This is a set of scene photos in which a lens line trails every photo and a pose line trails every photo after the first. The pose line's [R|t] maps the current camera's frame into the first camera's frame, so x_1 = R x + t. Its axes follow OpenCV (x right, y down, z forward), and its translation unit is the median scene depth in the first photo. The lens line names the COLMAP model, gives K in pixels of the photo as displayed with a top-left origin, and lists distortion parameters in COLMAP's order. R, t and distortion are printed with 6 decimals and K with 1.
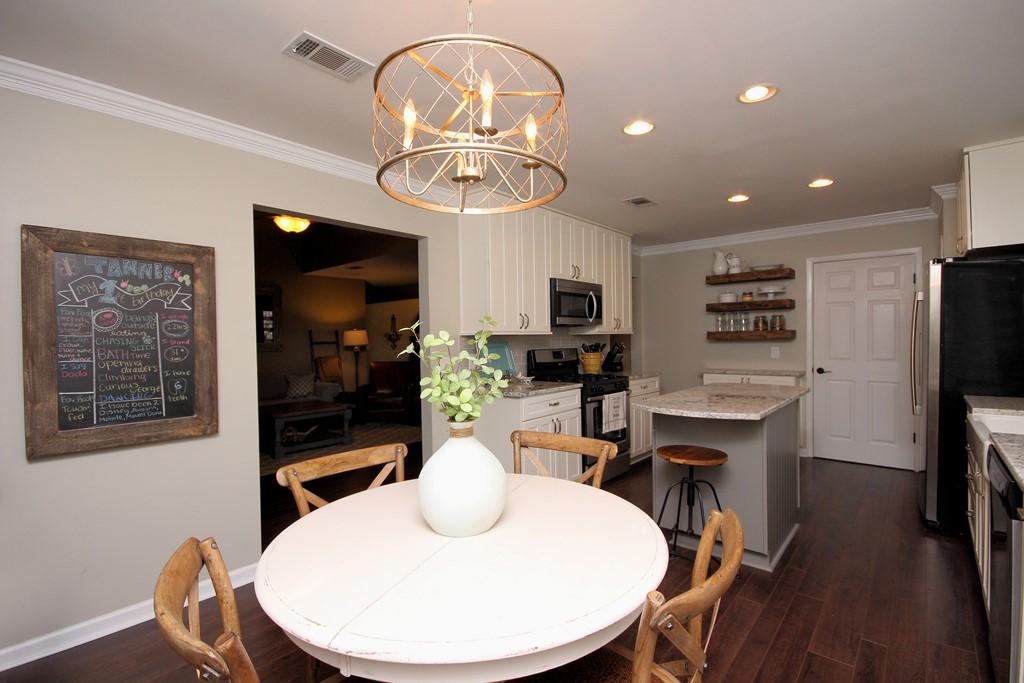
lens RADIAL K [[468.1, 0, 519.2], [0, 468.1, 343.0], [0, 0, 1]] dist [0.000271, 0.000073]
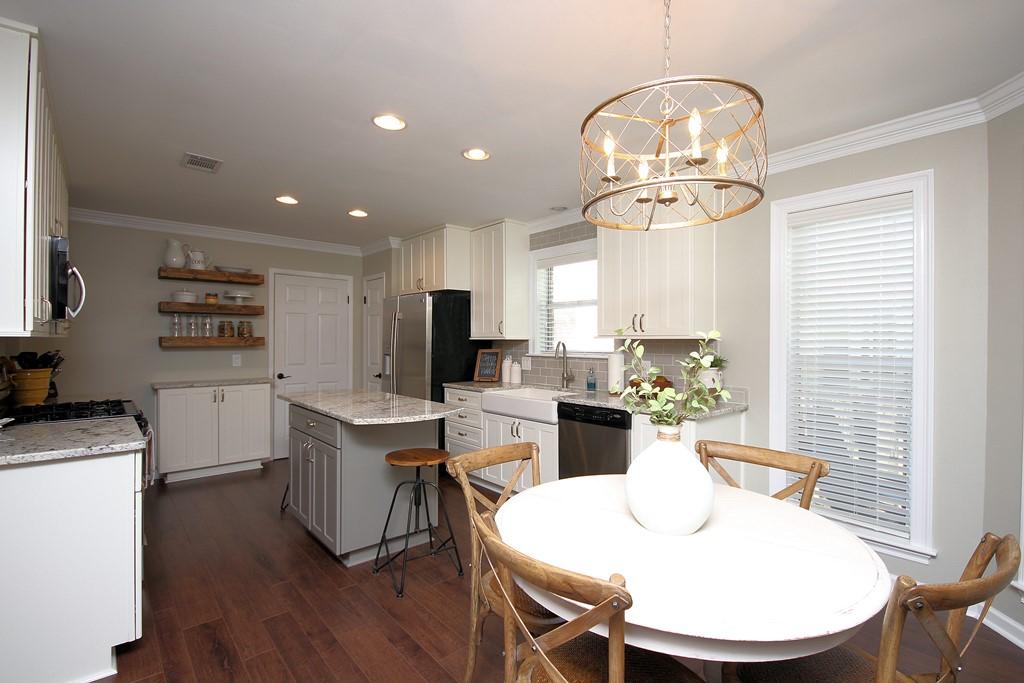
lens RADIAL K [[475.9, 0, 517.0], [0, 475.9, 341.2], [0, 0, 1]] dist [0.004187, 0.000400]
pose [[0.150285, 0.013919, 0.988545, -0.342447], [0.006358, 0.999867, -0.015045, -0.000522], [-0.988622, 0.008546, 0.150177, 0.314356]]
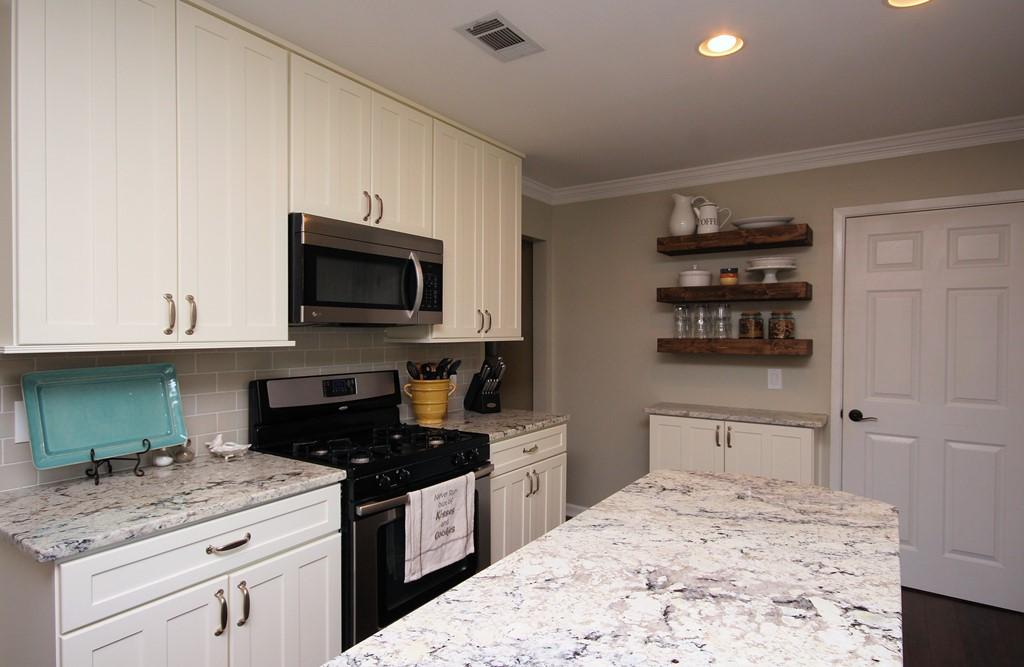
lens RADIAL K [[553.7, 0, 512.1], [0, 553.7, 338.7], [0, 0, 1]] dist [0.000058, 0.000245]
pose [[0.994697, 0.017132, 0.101414, 0.182082], [-0.017559, 0.999840, 0.003320, -0.025781], [-0.101341, -0.005083, 0.994839, 0.406322]]
